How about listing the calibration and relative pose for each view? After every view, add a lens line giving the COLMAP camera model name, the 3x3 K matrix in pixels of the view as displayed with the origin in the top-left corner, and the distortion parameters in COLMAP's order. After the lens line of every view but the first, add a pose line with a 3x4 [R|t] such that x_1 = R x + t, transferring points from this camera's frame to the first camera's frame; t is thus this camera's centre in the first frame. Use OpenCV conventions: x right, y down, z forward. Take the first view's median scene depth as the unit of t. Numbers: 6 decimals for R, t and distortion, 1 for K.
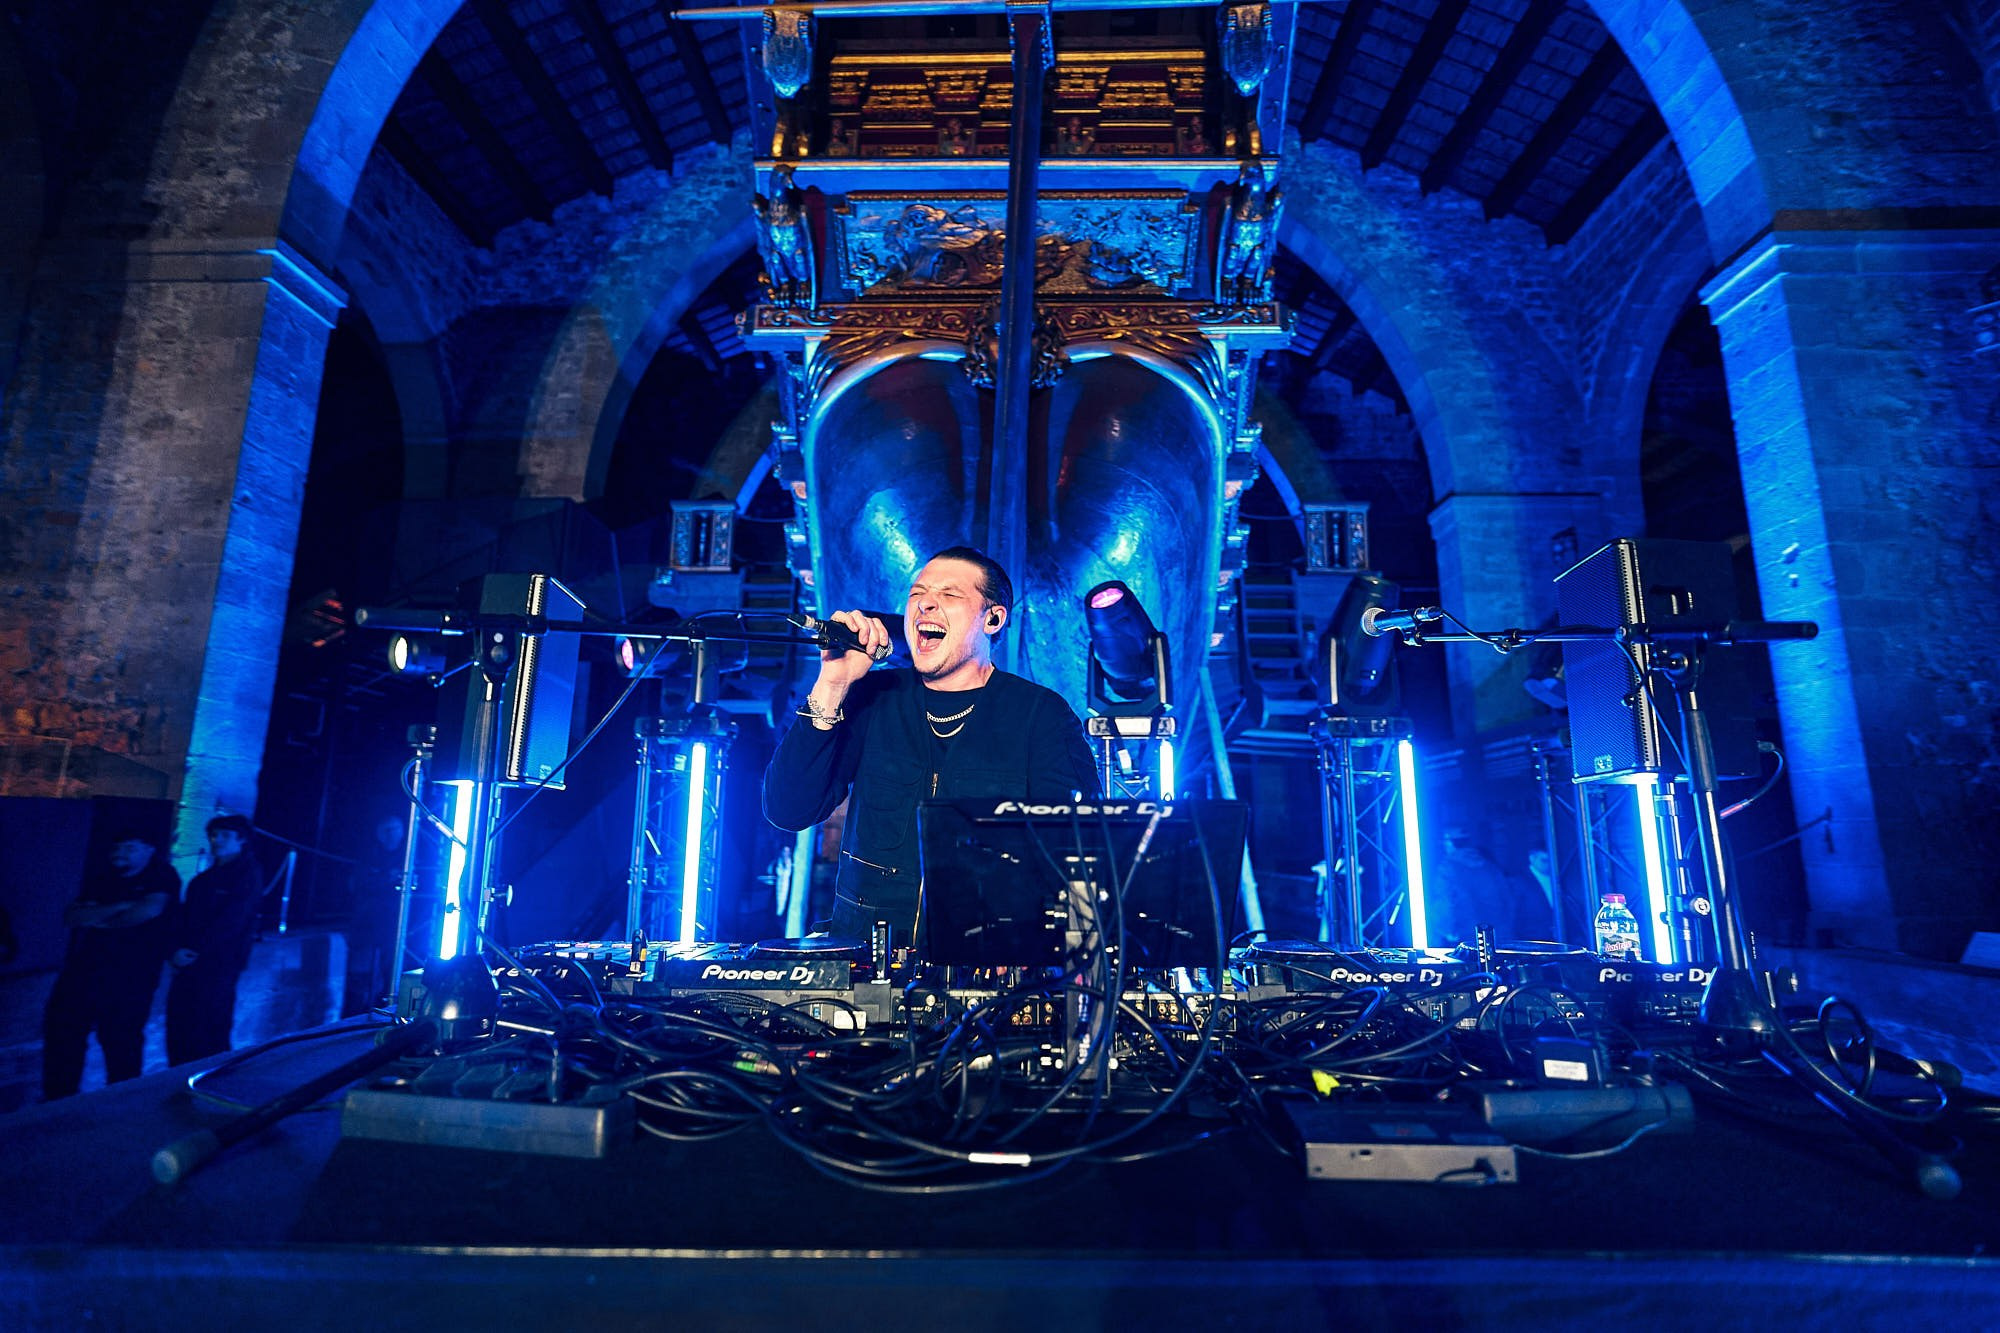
lens RADIAL K [[938.1, 0, 1000.4], [0, 938.1, 663.0], [0, 0, 1]] dist [-0.017413, 0.008897]
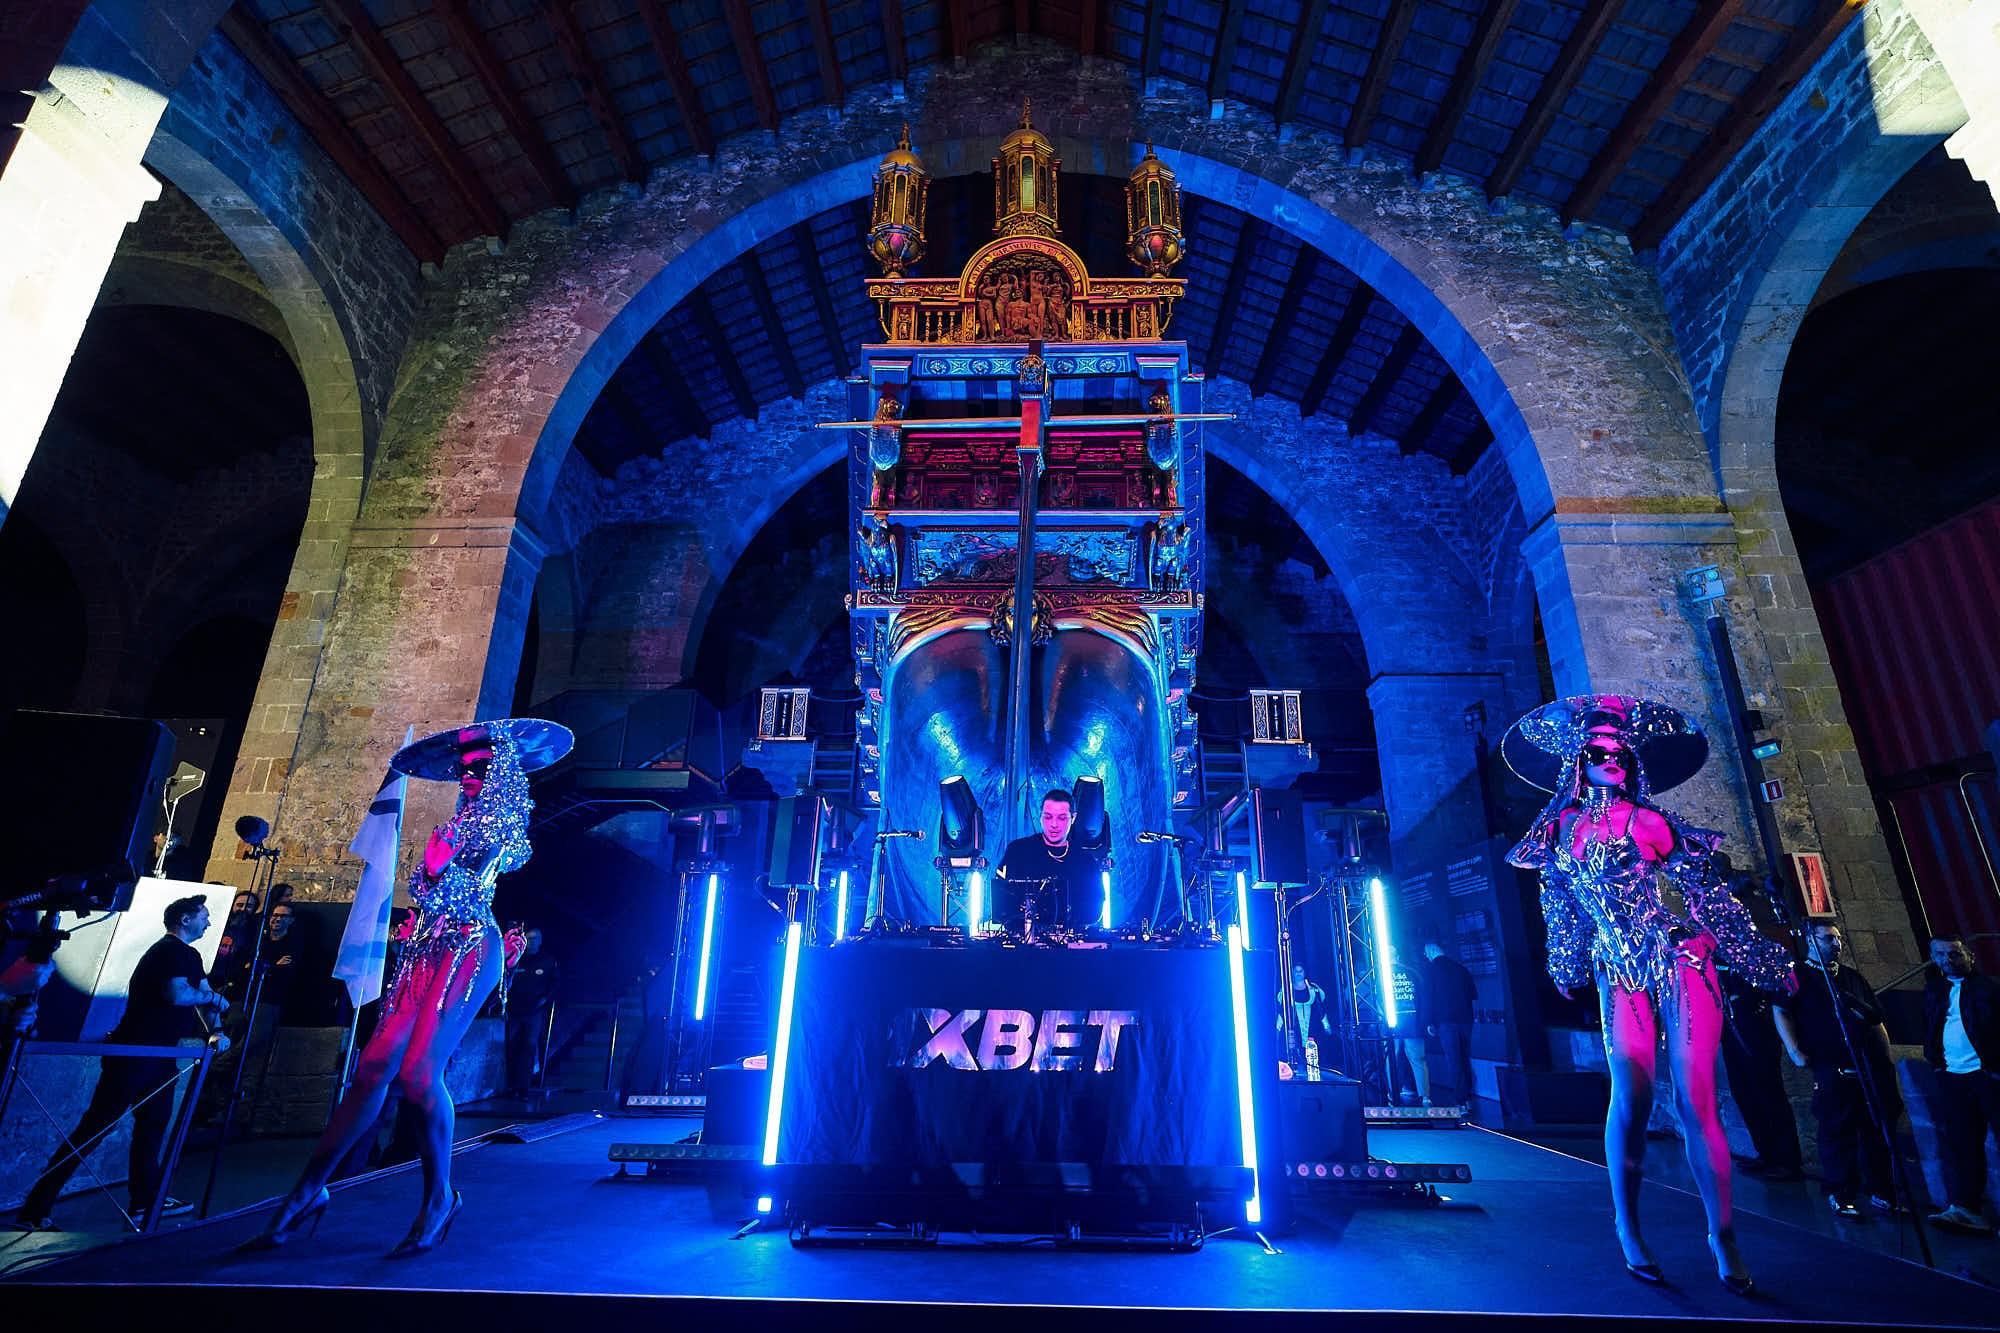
lens RADIAL K [[938.1, 0, 1000.8], [0, 938.1, 667.4], [0, 0, 1]] dist [-0.017413, 0.008897]
pose [[0.999856, 0.001755, -0.016902, 0.003930], [-0.004107, 0.990121, -0.140153, -0.024045], [0.016489, 0.140202, 0.989986, -0.386181]]
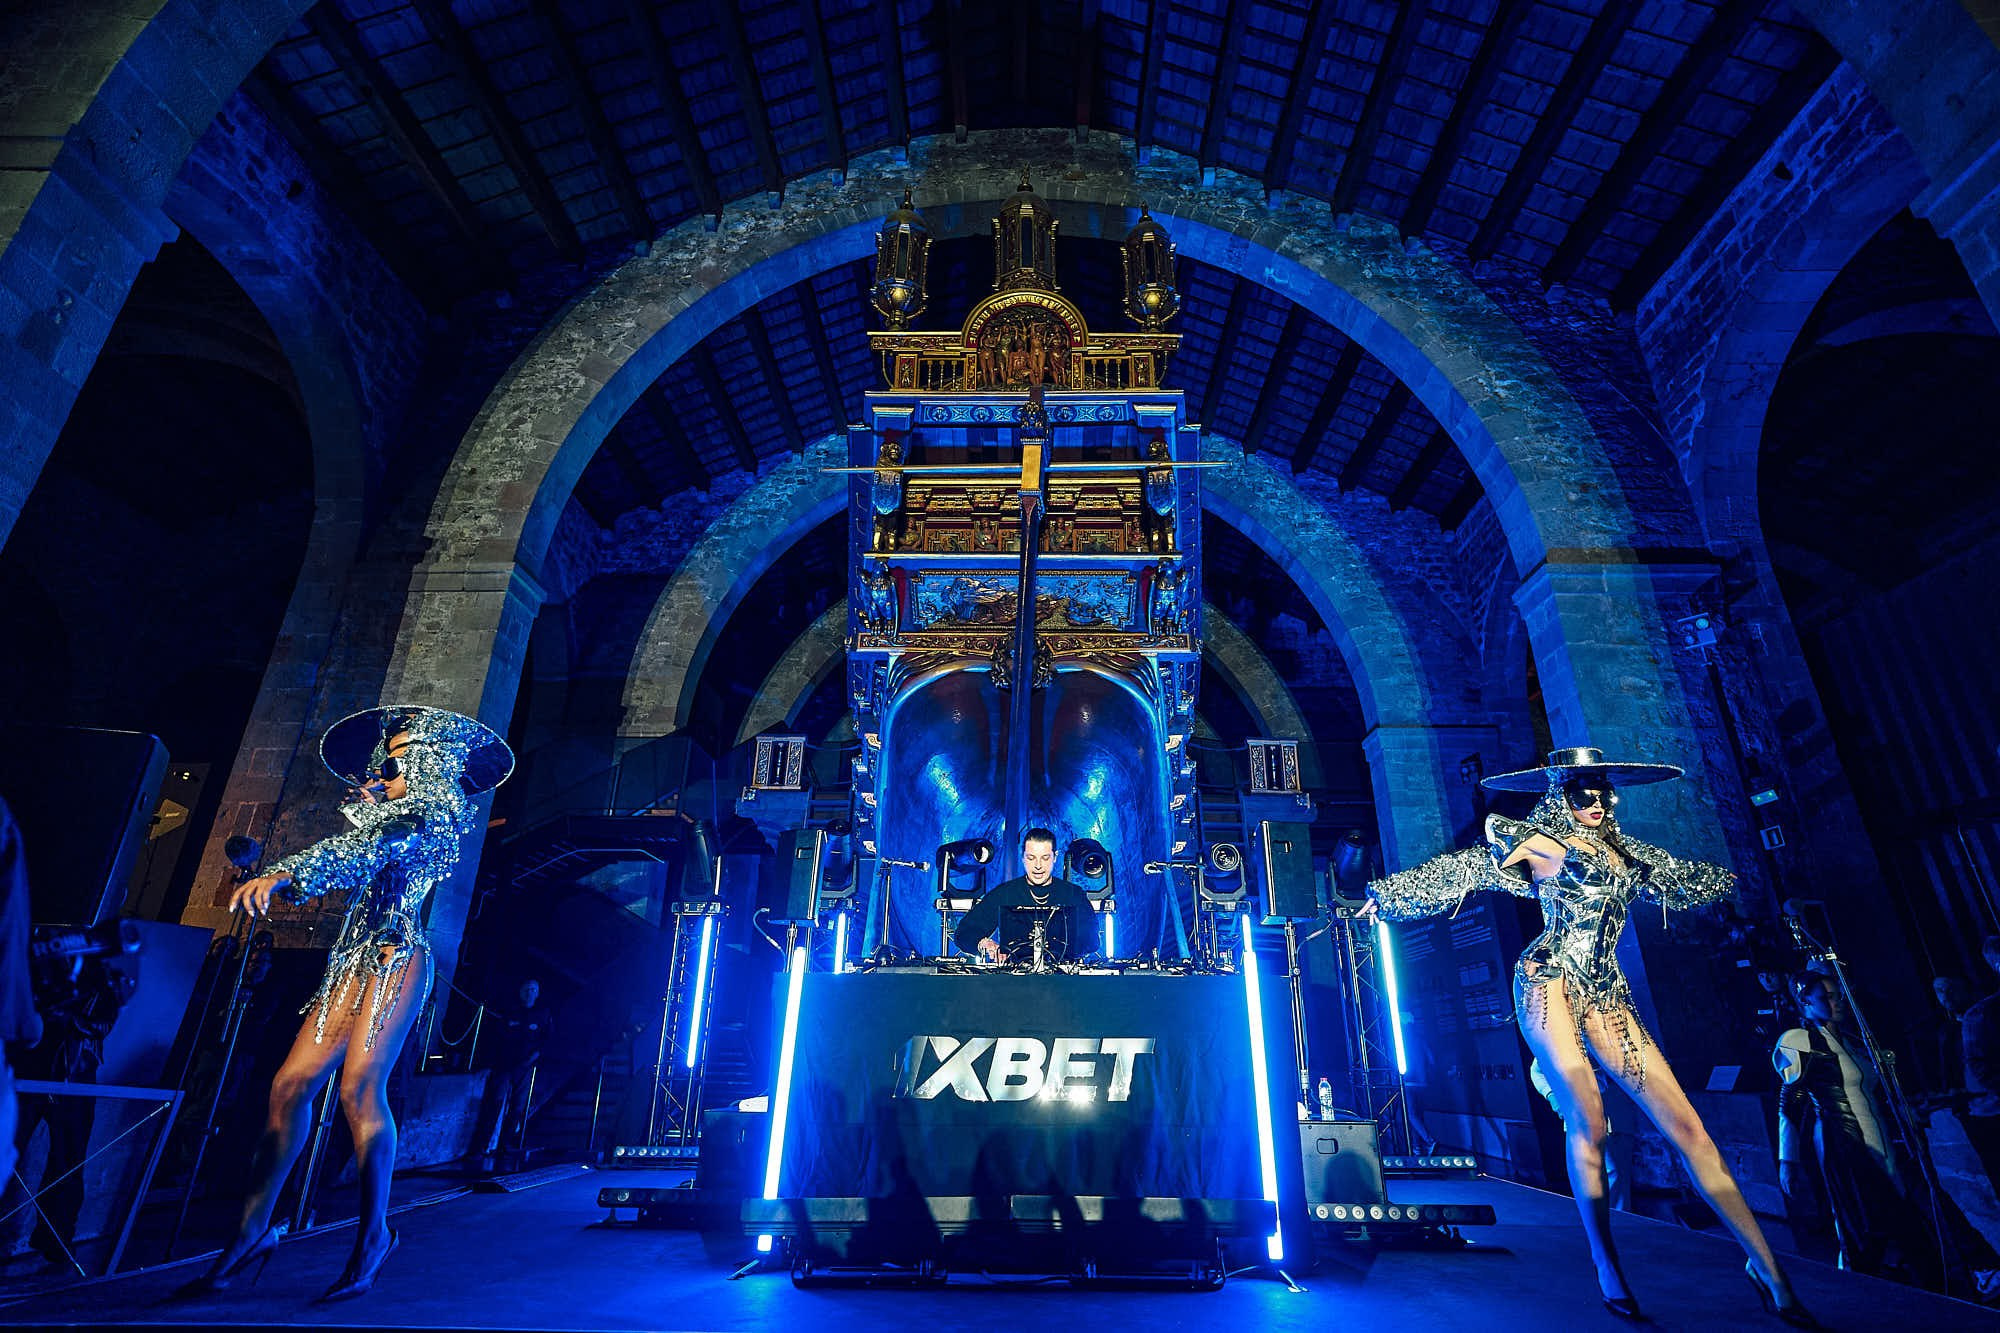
lens RADIAL K [[938.1, 0, 1003.9], [0, 938.1, 667.4], [0, 0, 1]] dist [-0.017413, 0.008897]
pose [[0.999976, 0.004477, -0.005356, -0.004900], [-0.005469, 0.979256, -0.202555, -0.005627], [0.004338, 0.202580, 0.979256, -0.380853]]
